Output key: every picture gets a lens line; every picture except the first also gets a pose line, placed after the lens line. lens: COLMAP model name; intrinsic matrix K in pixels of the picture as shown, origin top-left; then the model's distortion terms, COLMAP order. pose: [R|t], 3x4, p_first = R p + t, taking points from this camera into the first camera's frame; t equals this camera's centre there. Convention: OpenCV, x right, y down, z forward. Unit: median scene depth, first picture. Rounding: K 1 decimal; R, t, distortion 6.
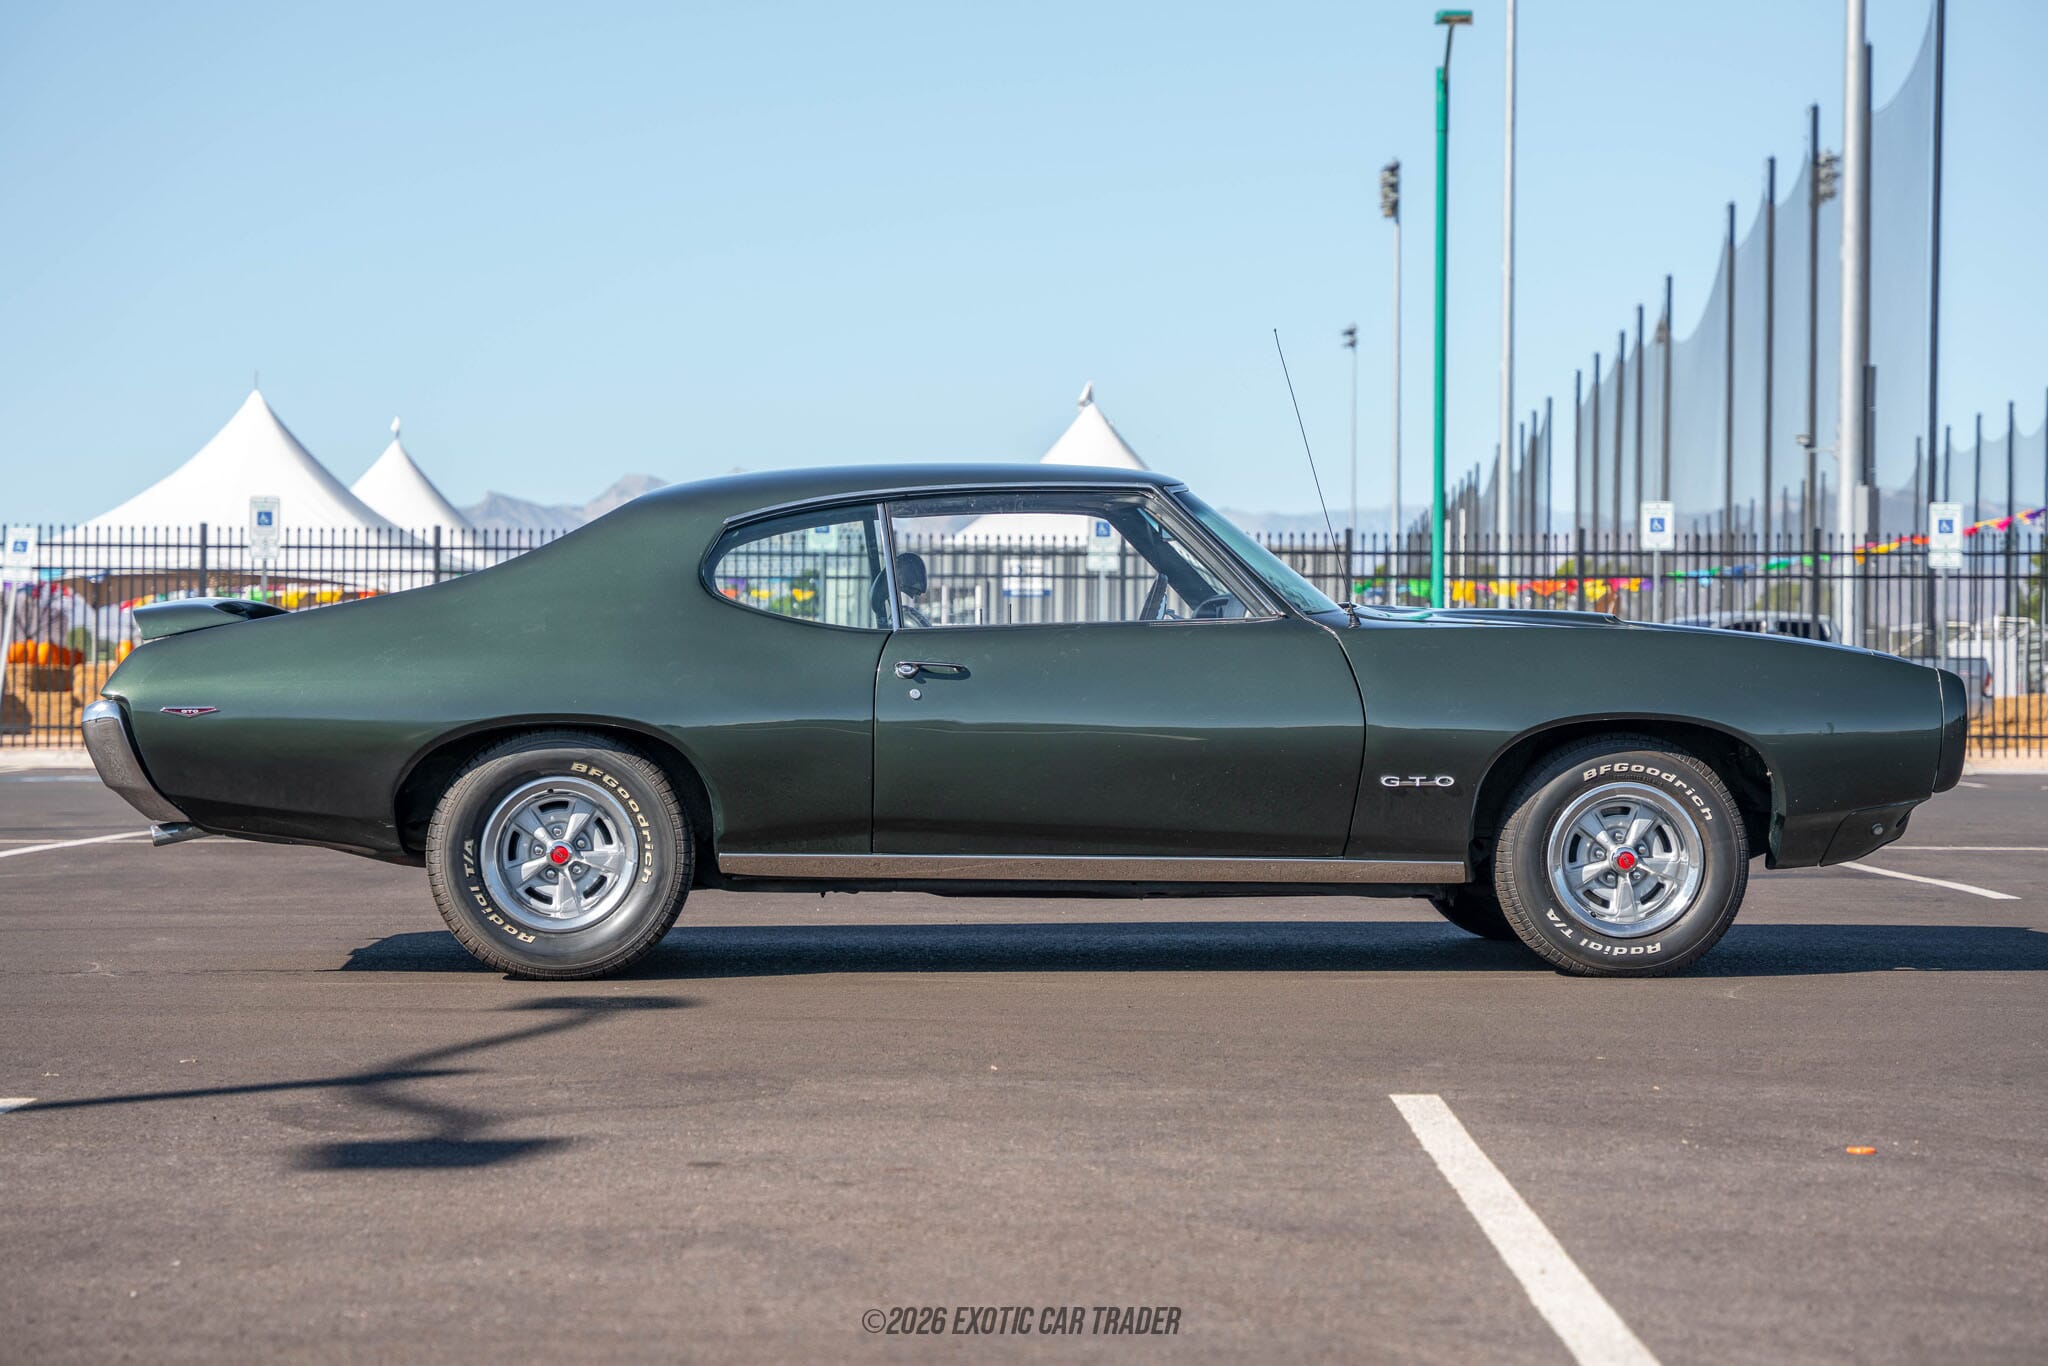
lens RADIAL K [[3473.1, 0, 1024.0], [0, 3473.1, 683.0], [0, 0, 1]] dist [0.098958, -0.090168]
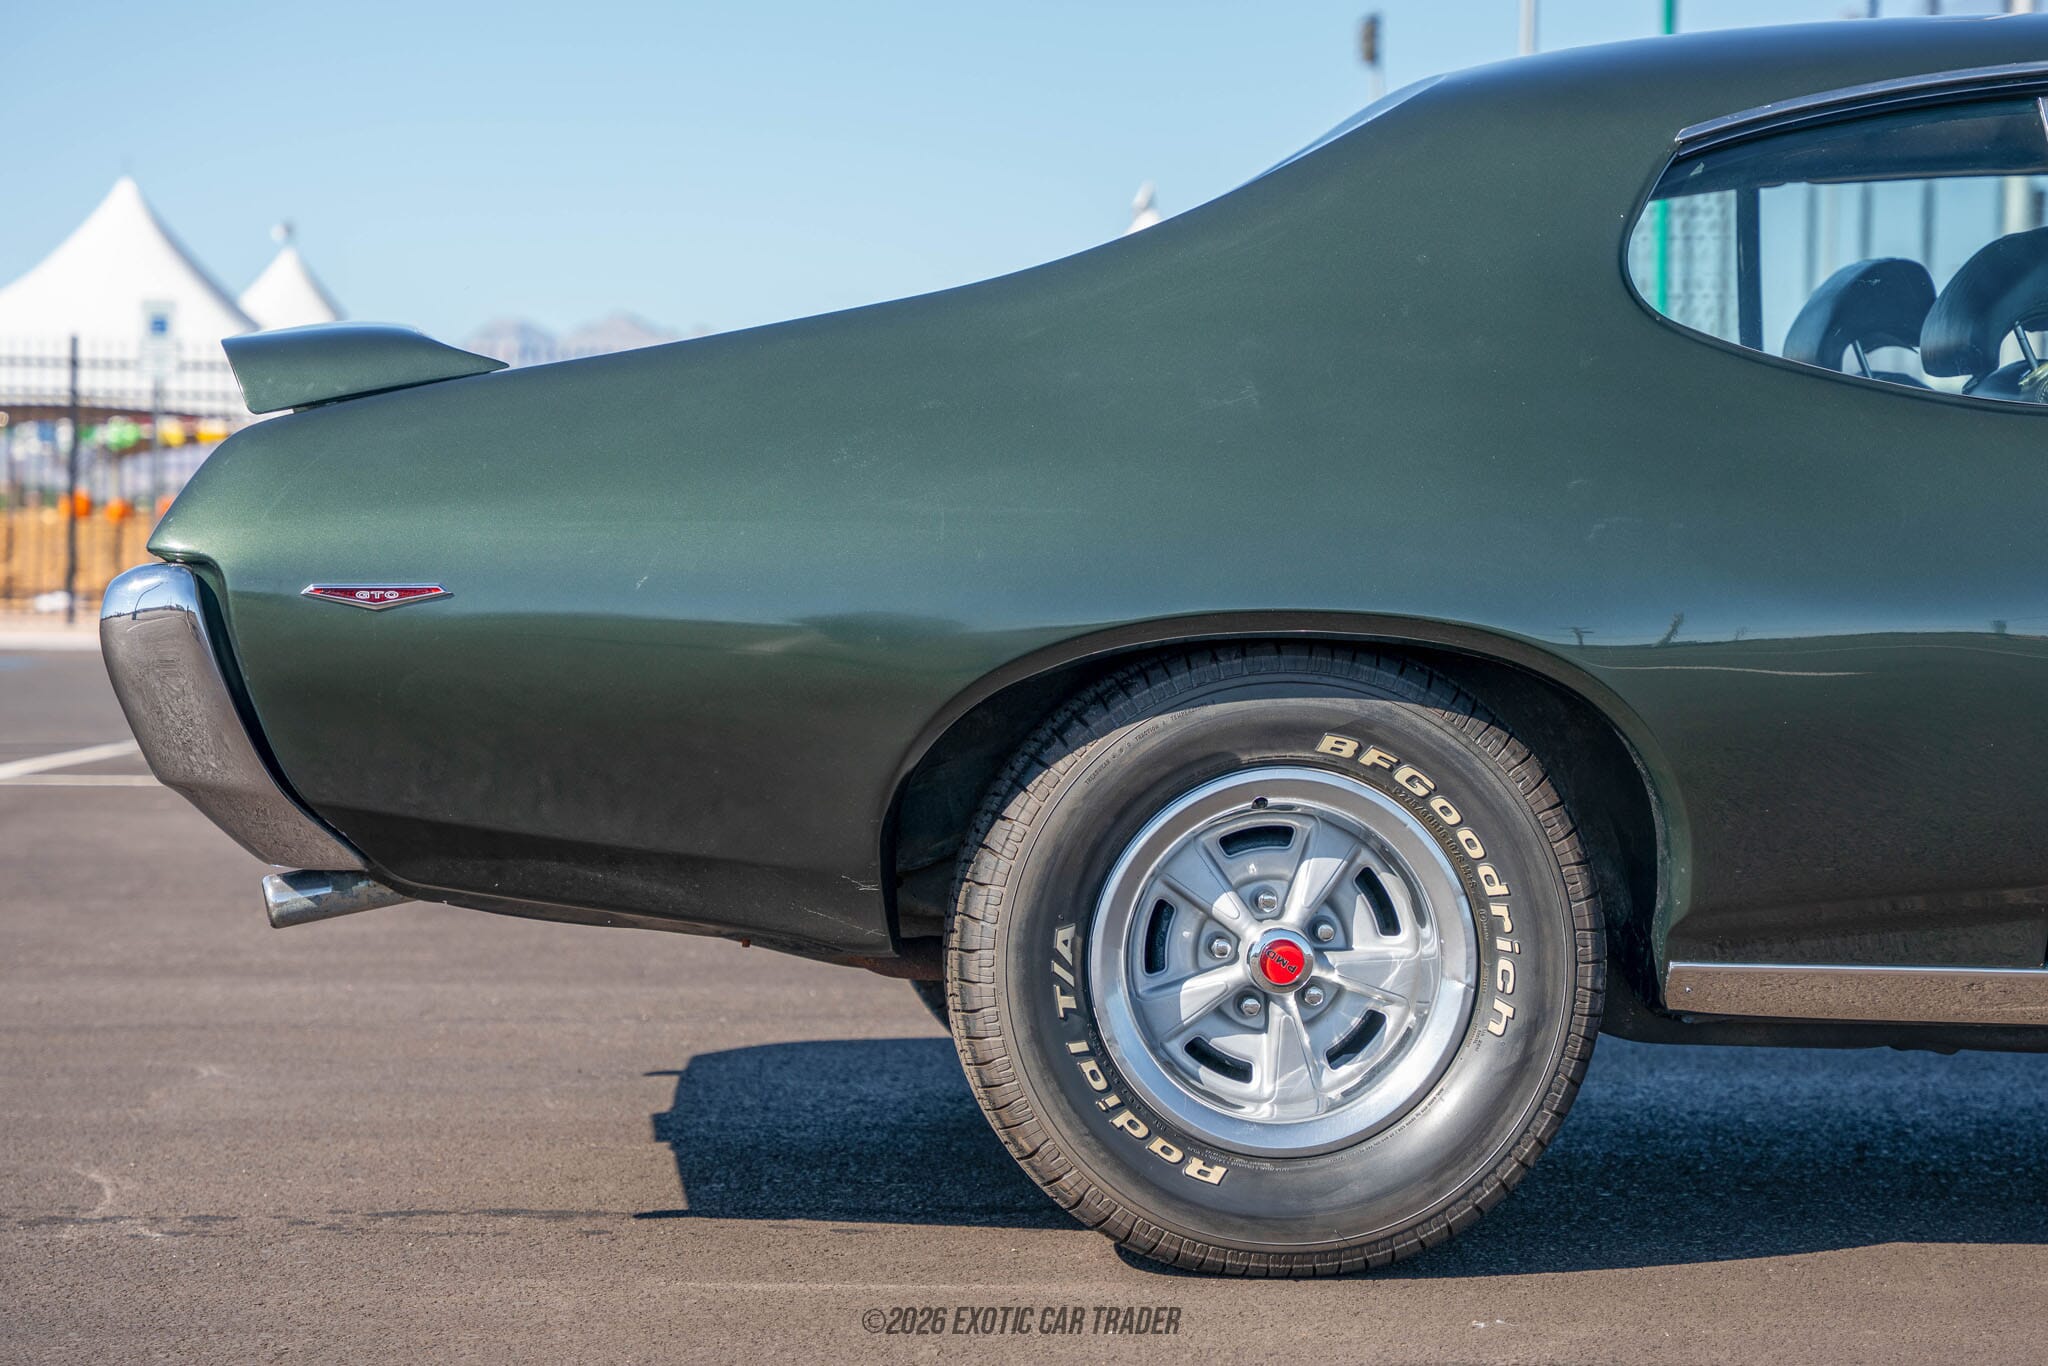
lens RADIAL K [[4016.8, 0, 1024.0], [0, 4016.8, 683.0], [0, 0, 1]] dist [0.147362, 0.115383]
pose [[0.999923, 0.010719, 0.006275, -0.153173], [-0.010919, 0.999400, 0.032876, 0.002124], [-0.005919, -0.032942, 0.999440, 0.495498]]
